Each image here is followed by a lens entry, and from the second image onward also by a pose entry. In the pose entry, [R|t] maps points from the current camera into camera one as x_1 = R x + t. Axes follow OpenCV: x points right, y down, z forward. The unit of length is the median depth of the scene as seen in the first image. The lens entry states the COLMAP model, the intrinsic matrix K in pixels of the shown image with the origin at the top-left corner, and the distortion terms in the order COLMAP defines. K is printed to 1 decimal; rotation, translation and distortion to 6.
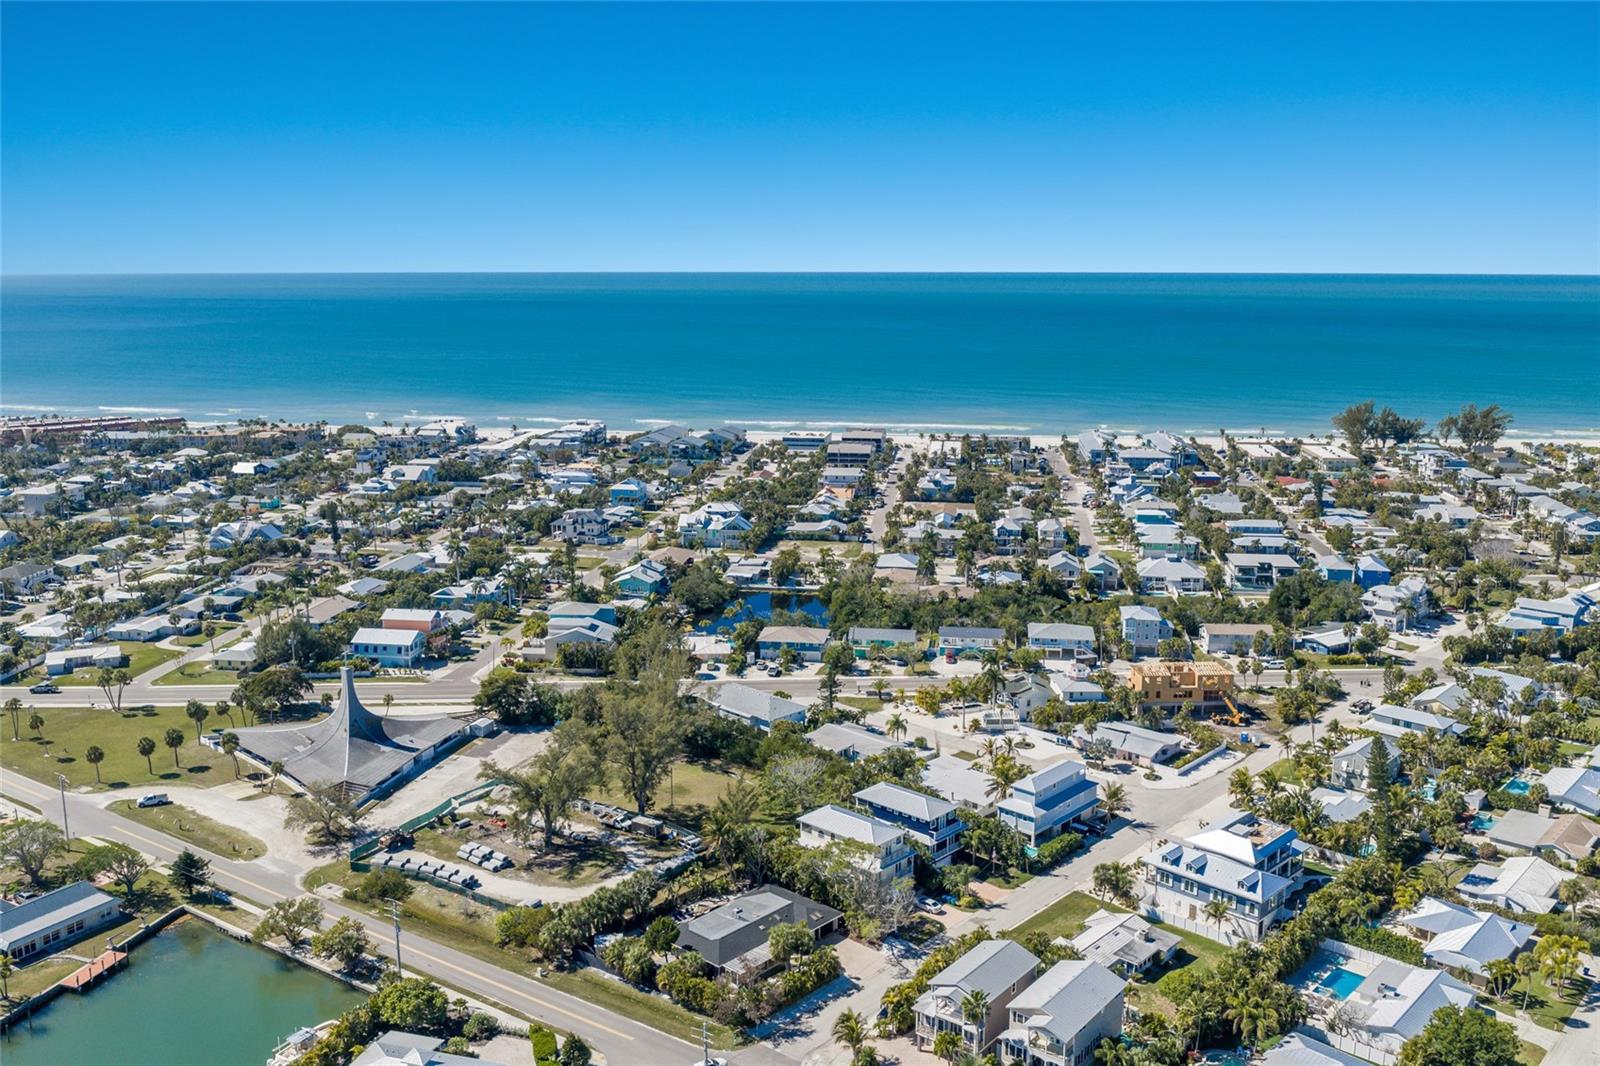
lens RADIAL K [[1333.1, 0, 796.6], [0, 1333.1, 559.1], [0, 0, 1]] dist [-0.000658, -0.018243]
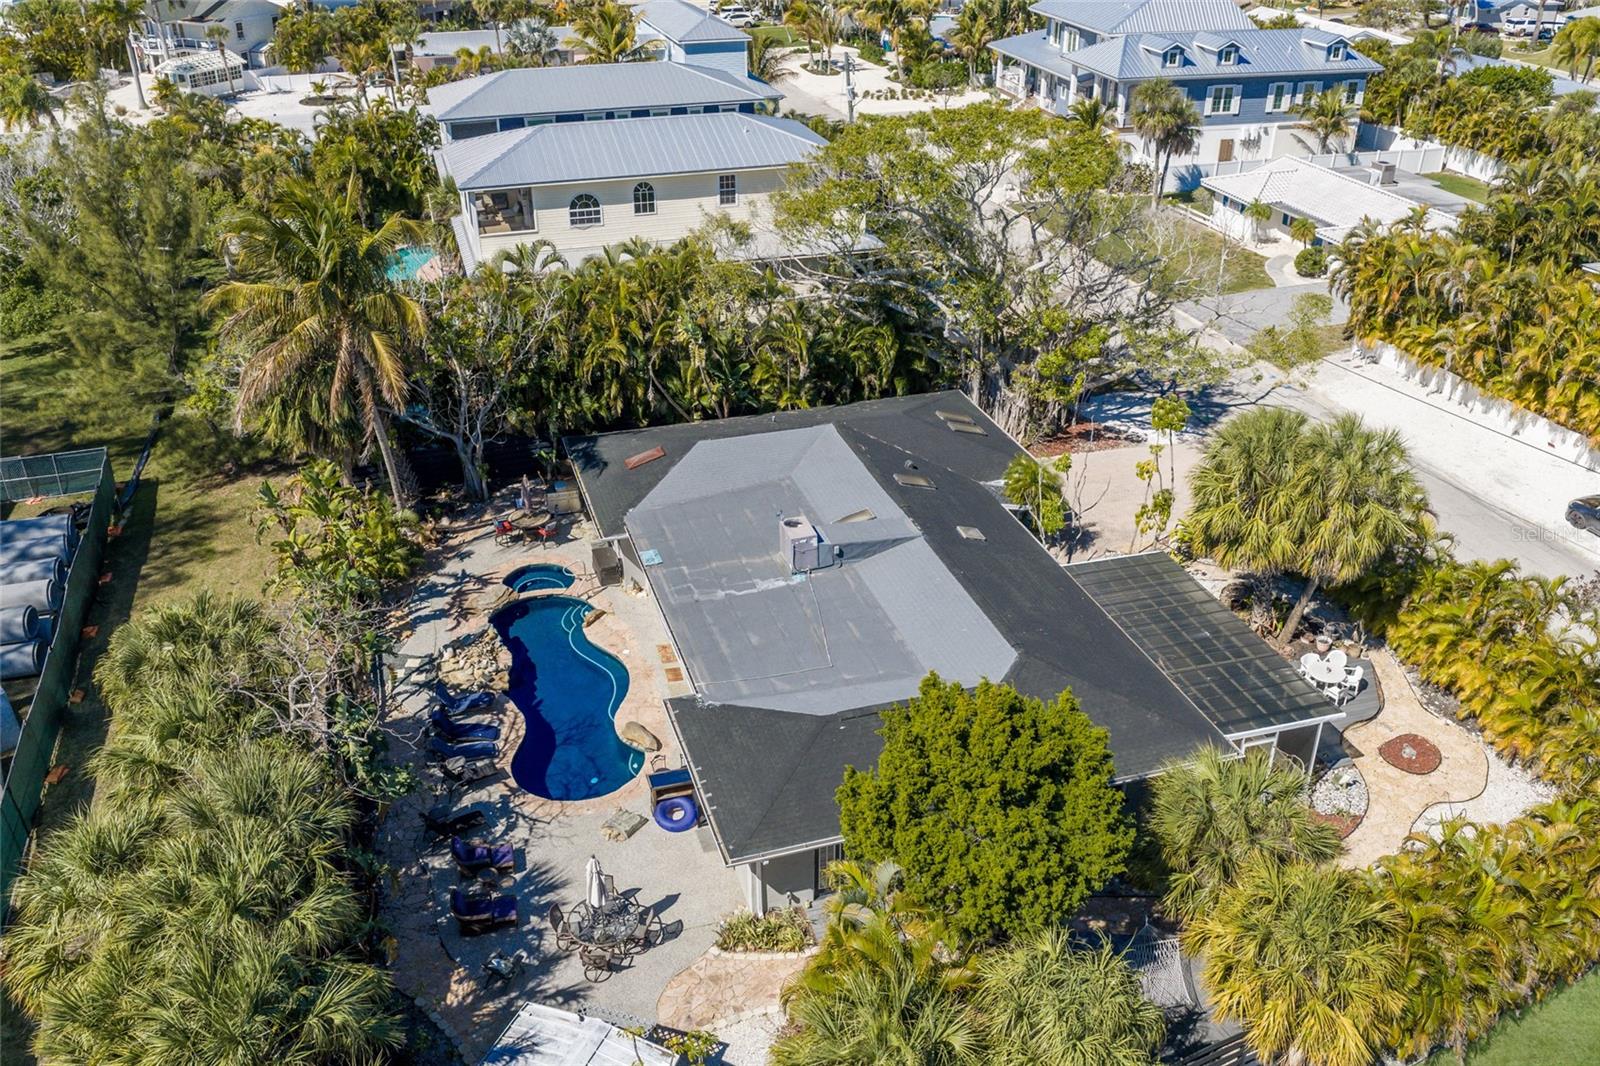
lens RADIAL K [[1333.1, 0, 796.6], [0, 1333.1, 559.1], [0, 0, 1]] dist [-0.000658, -0.018243]
pose [[0.516883, -0.424642, 0.743311, -0.162087], [0.179695, 0.902772, 0.390784, 0.156800], [-0.836984, -0.068421, 0.542933, 0.739842]]
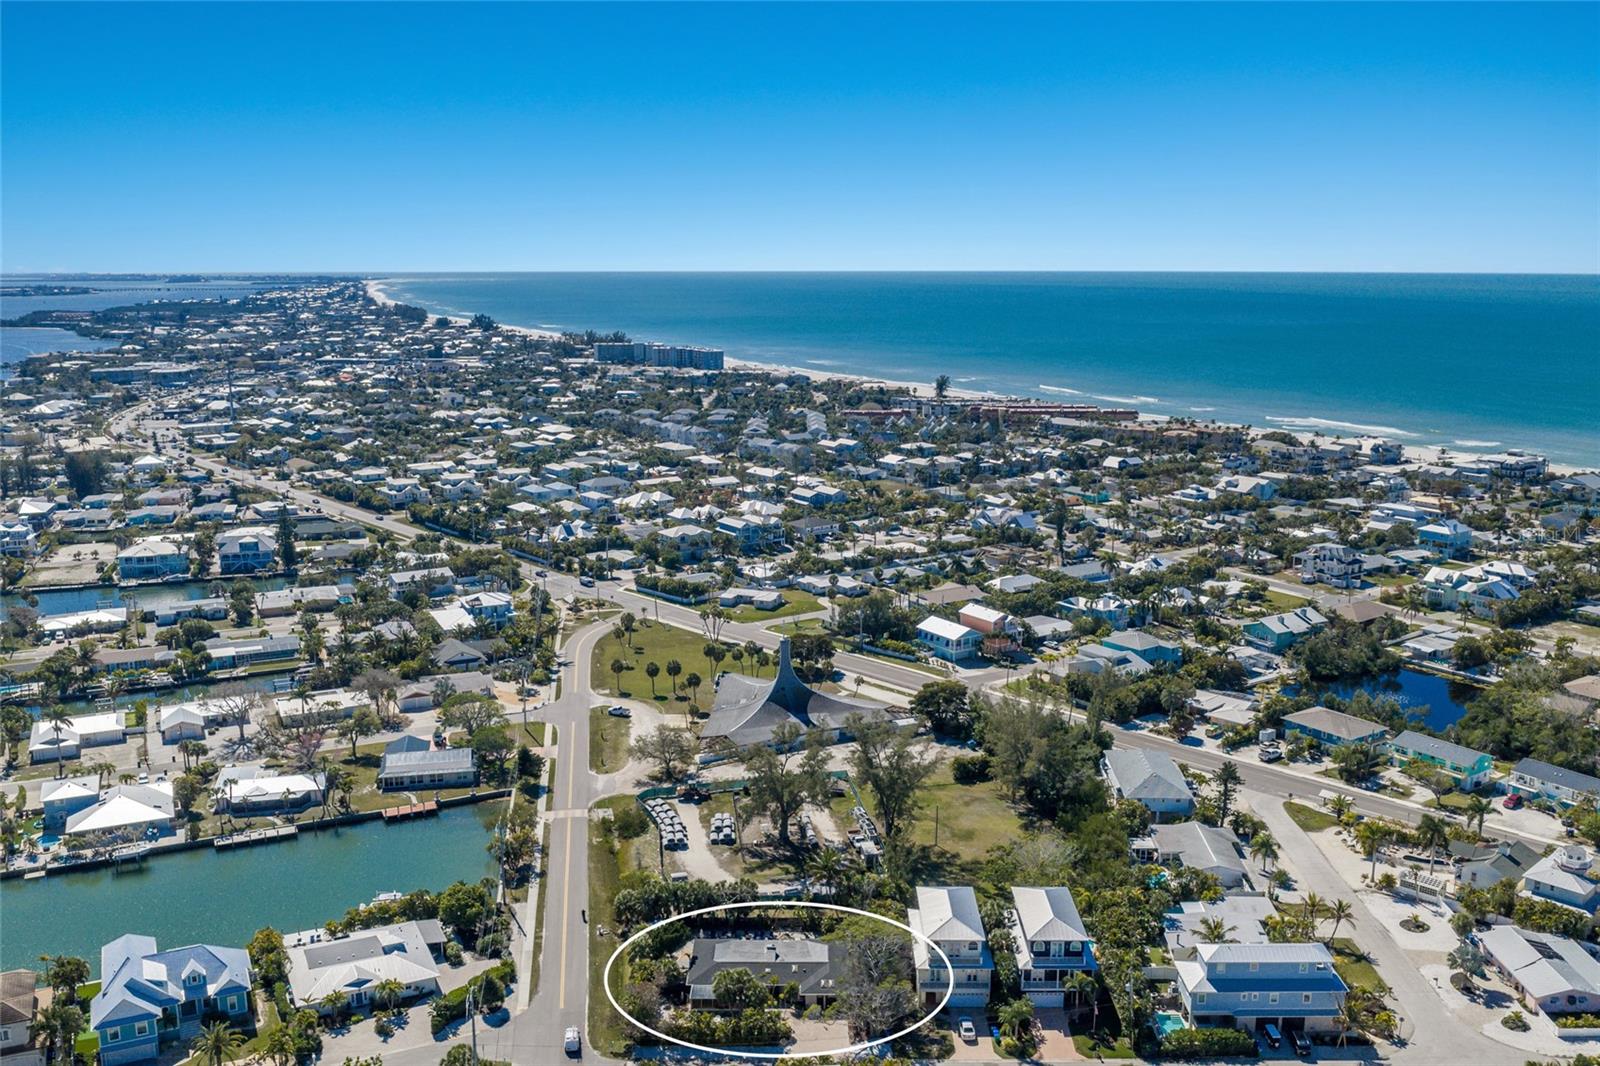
lens RADIAL K [[1333.1, 0, 796.6], [0, 1333.1, 559.1], [0, 0, 1]] dist [-0.000658, -0.018243]
pose [[0.693523, 0.158028, -0.702889, 0.501621], [-0.157902, 0.985266, 0.065716, -0.067876], [0.702917, 0.065413, 0.708258, 0.250989]]
